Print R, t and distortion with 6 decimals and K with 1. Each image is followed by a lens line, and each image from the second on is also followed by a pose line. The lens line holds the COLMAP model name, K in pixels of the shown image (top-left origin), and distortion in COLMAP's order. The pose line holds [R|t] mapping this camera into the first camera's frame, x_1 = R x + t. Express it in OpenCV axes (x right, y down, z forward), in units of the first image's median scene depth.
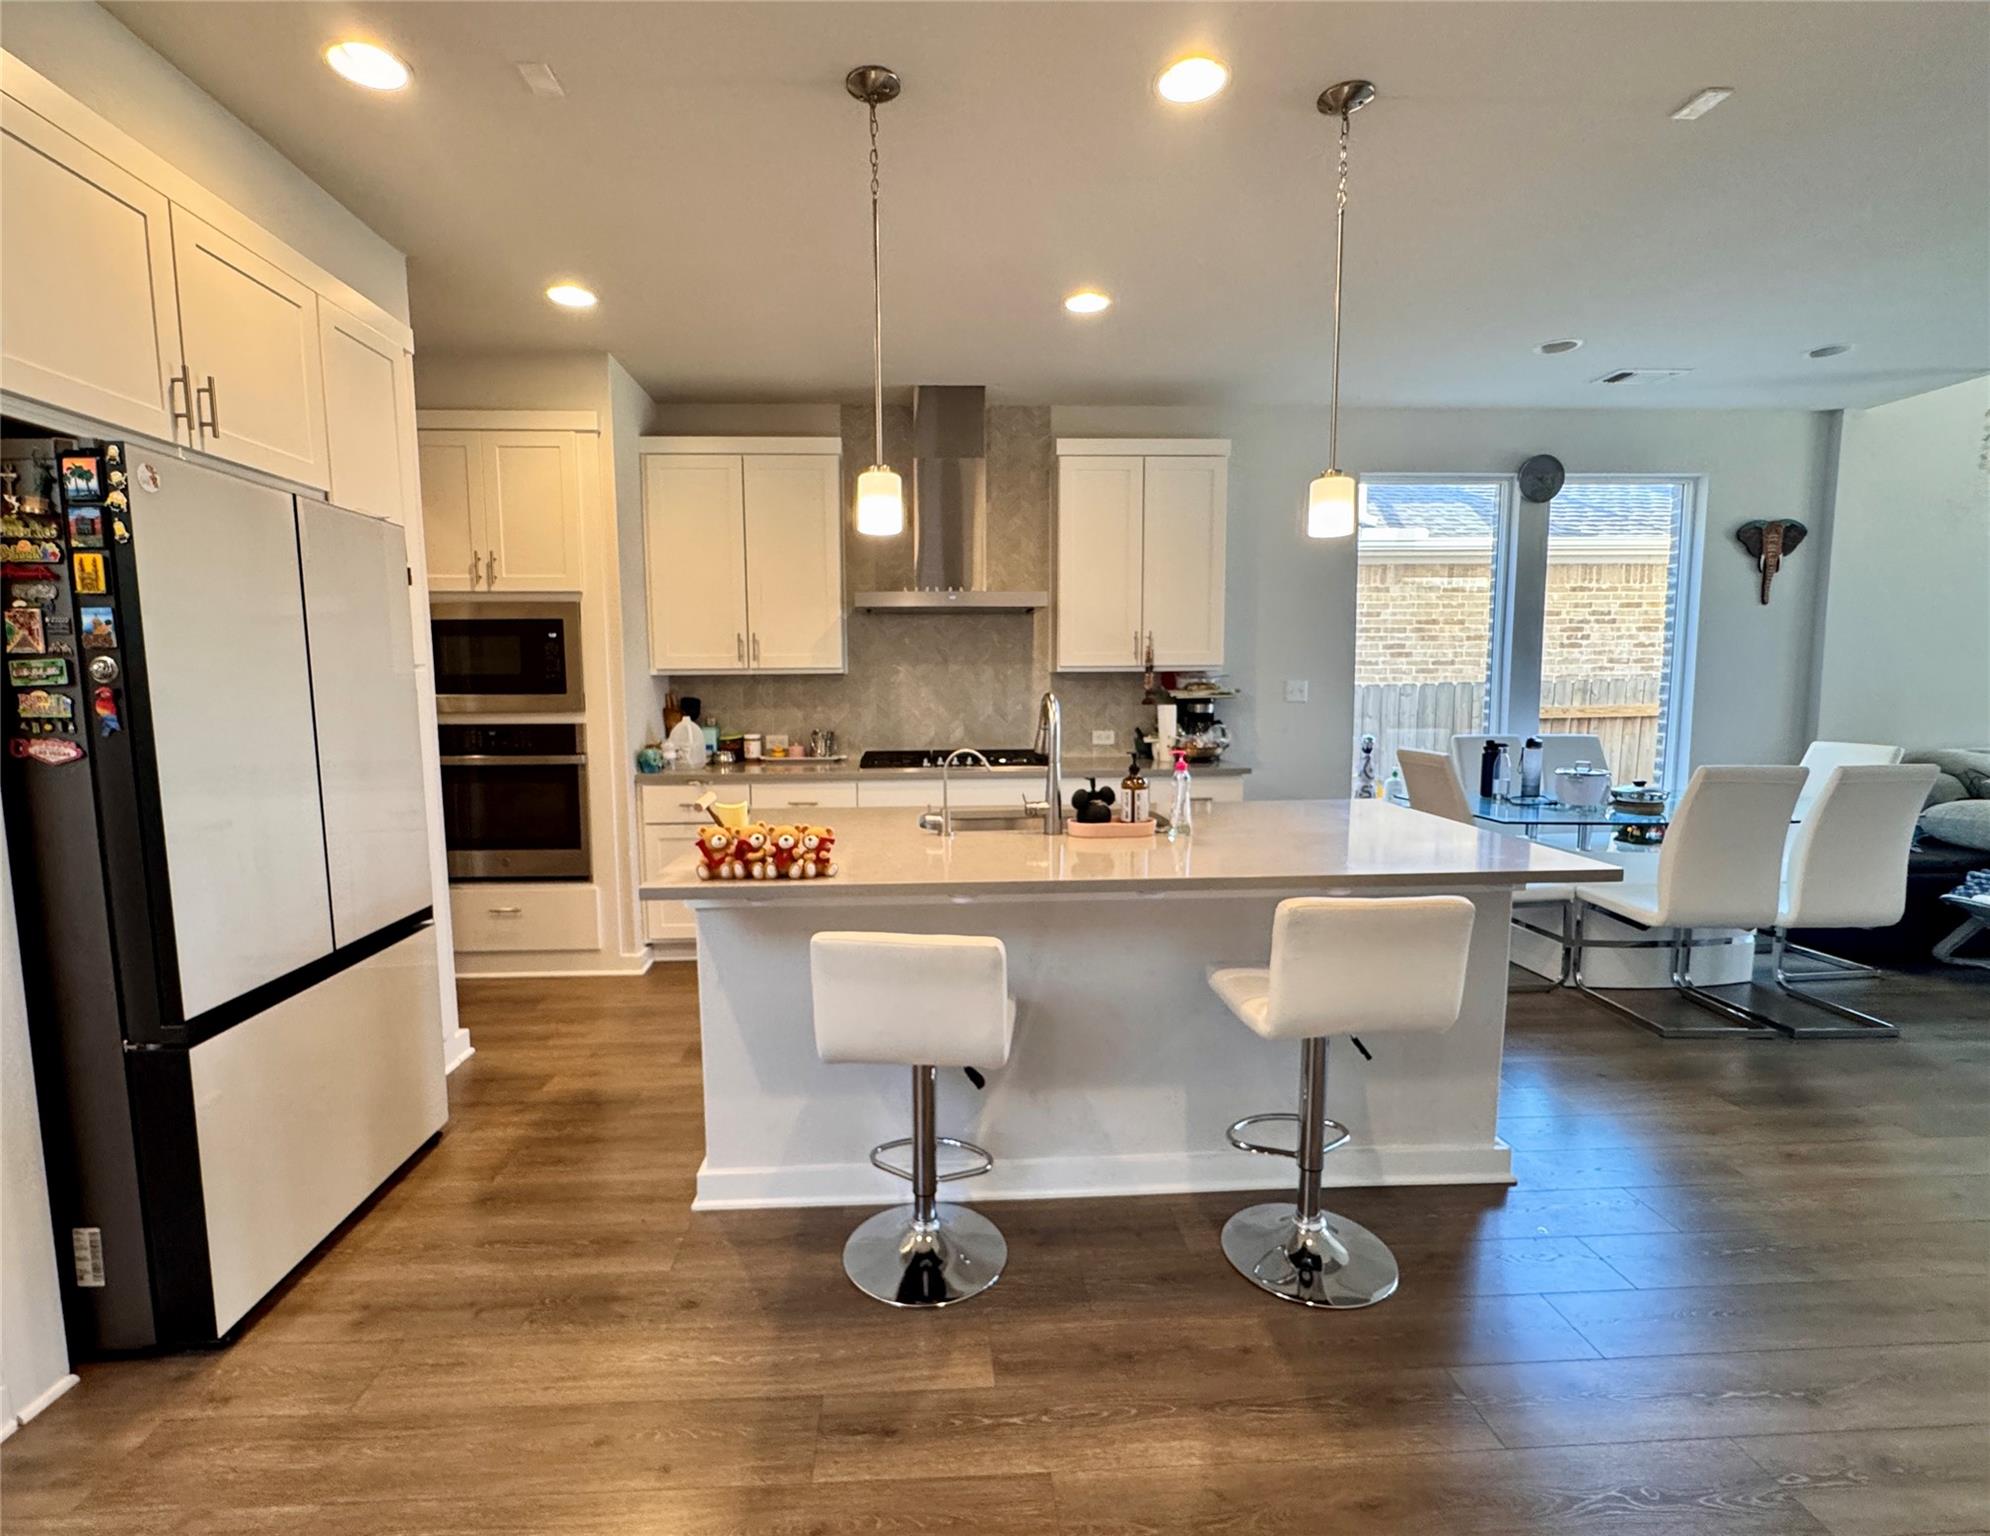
lens RADIAL K [[908.0, 0, 962.8], [0, 908.0, 775.7], [0, 0, 1]] dist [0.001636, 0.000267]
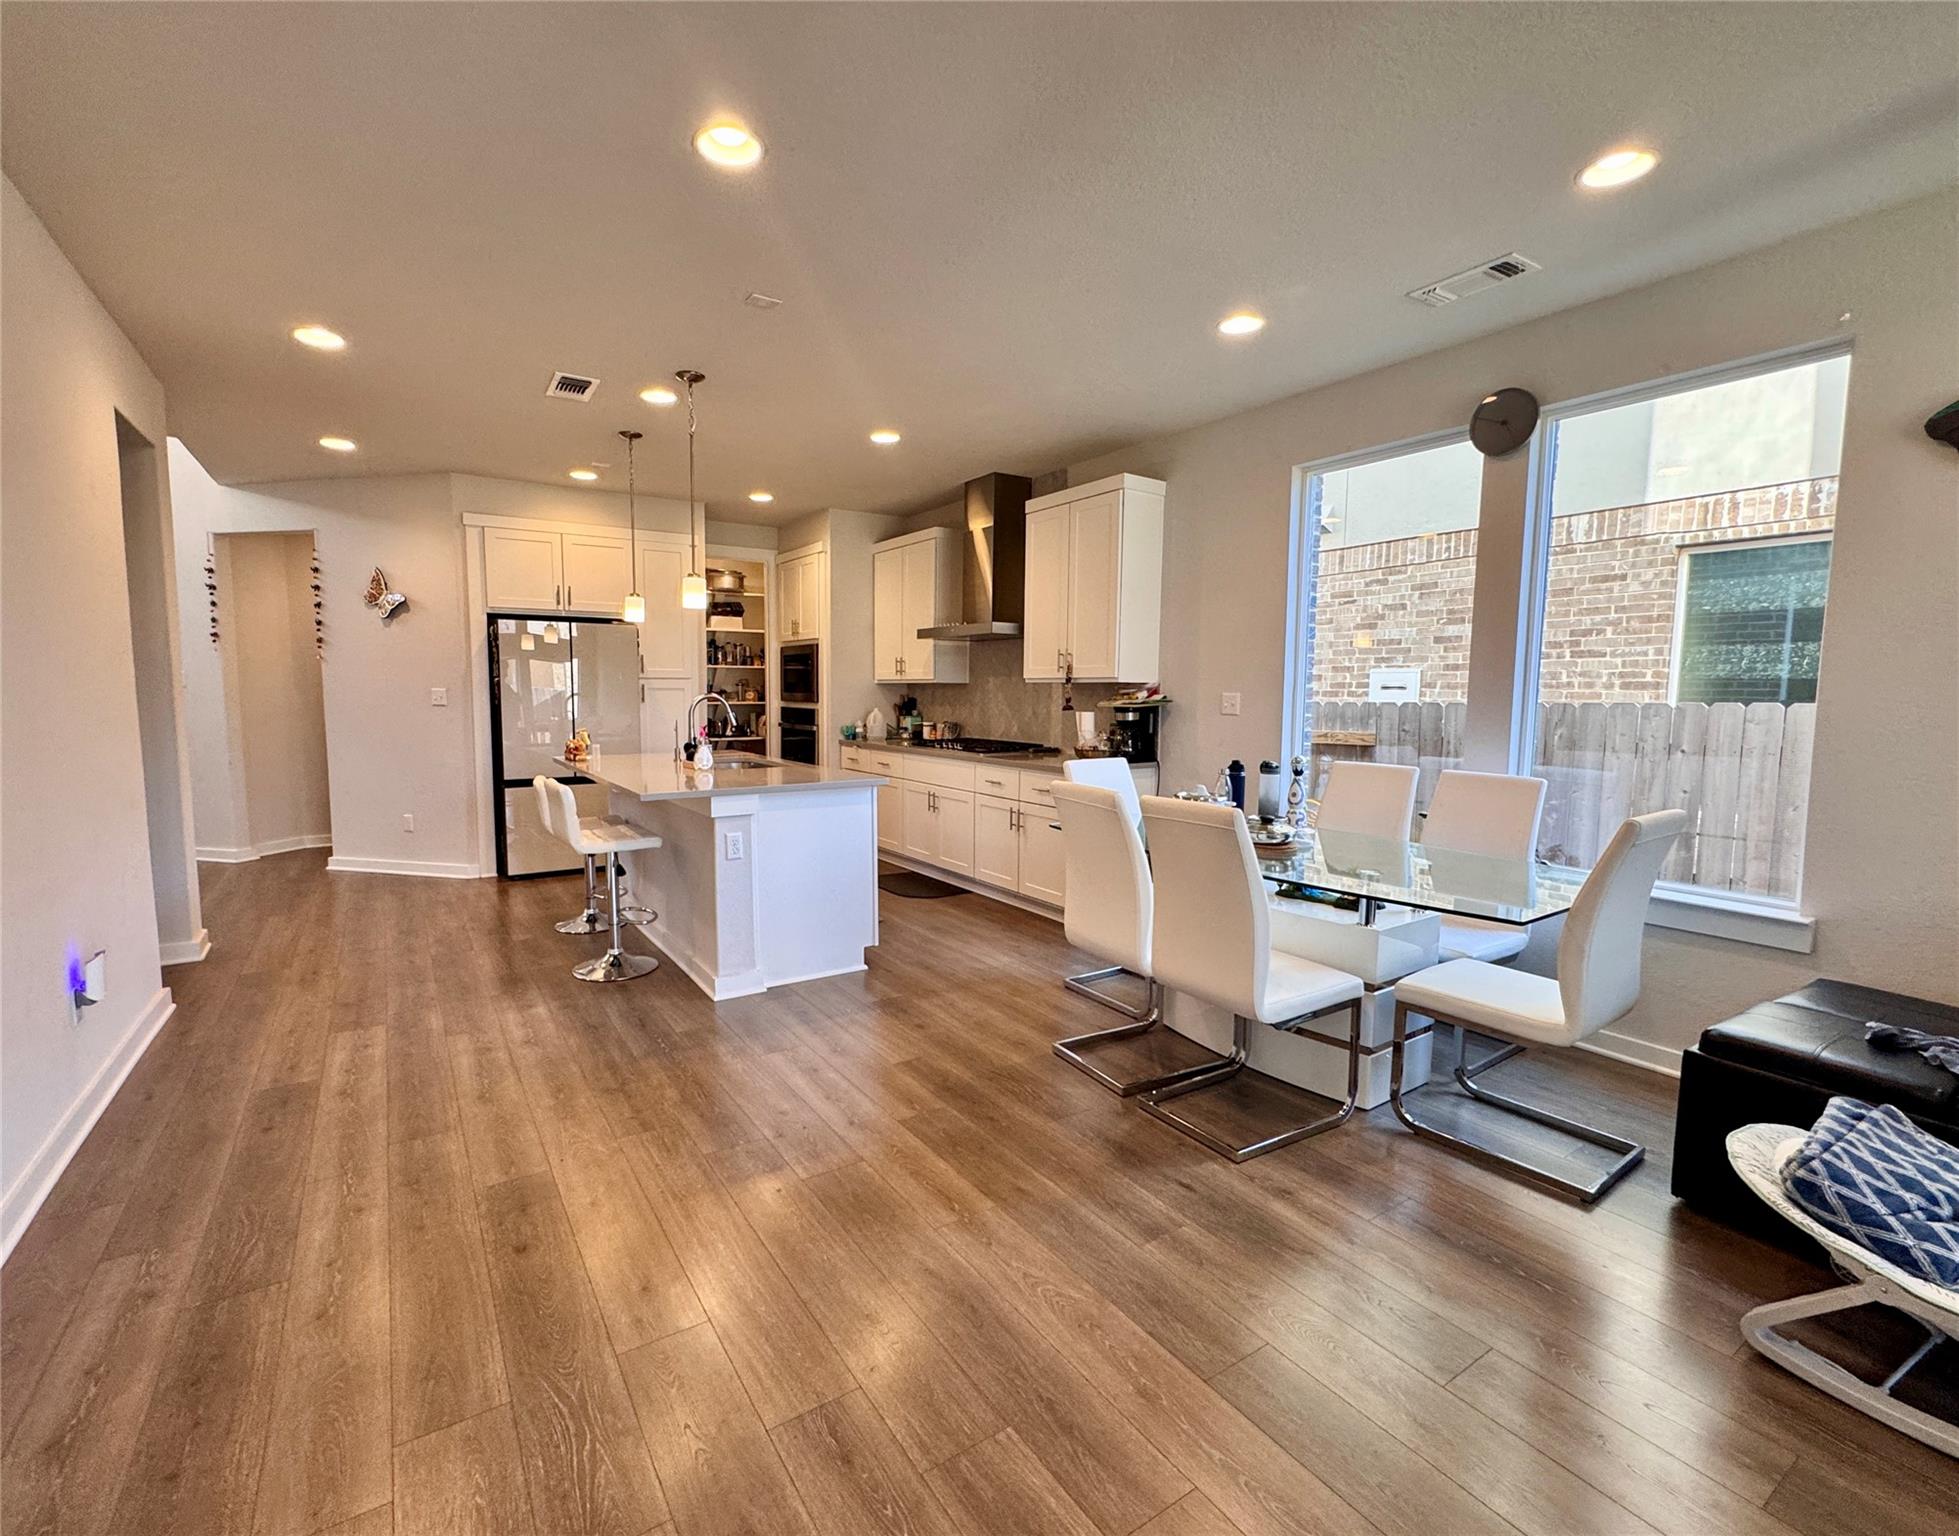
lens RADIAL K [[884.9, 0, 929.0], [0, 884.9, 770.8], [0, 0, 1]] dist [0.007101, 0.000321]
pose [[0.485506, 0.091689, -0.869412, 1.108871], [-0.101836, 0.993646, 0.047923, -0.036826], [0.868282, 0.065270, 0.491758, 0.277660]]
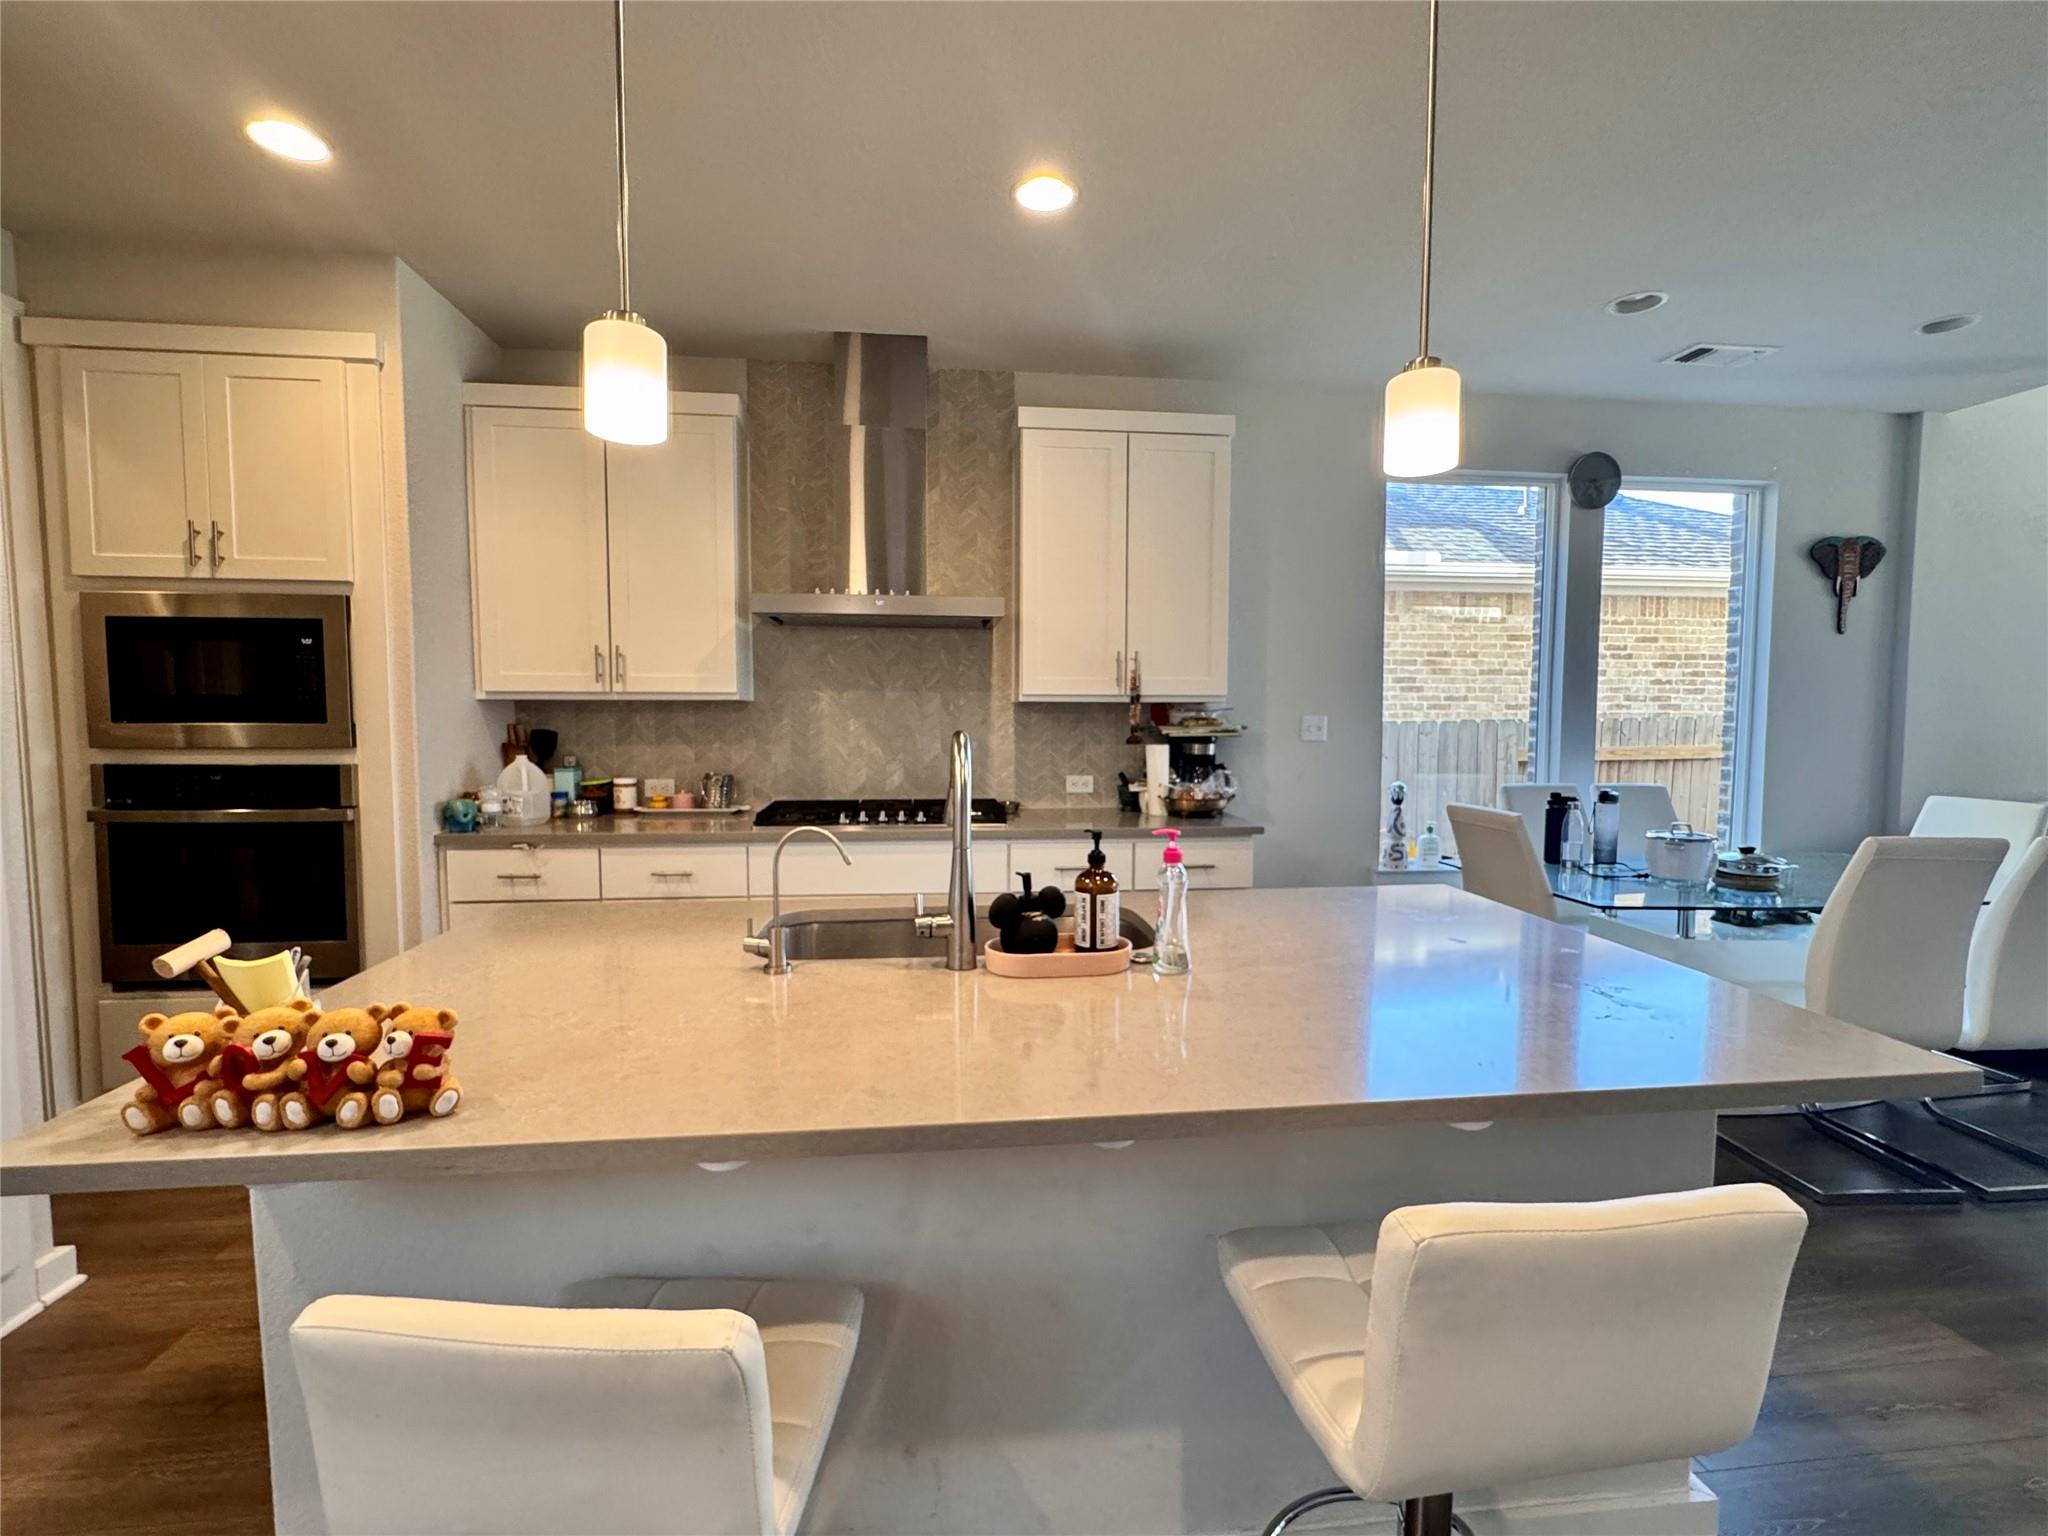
lens RADIAL K [[902.4, 0, 1024.3], [0, 902.4, 772.6], [0, 0, 1]] dist [-0.000028, 0.000018]
pose [[0.997649, 0.006159, 0.068247, 0.054624], [-0.003525, 0.999247, -0.038649, -0.022416], [-0.068434, 0.038318, 0.996920, 0.220815]]
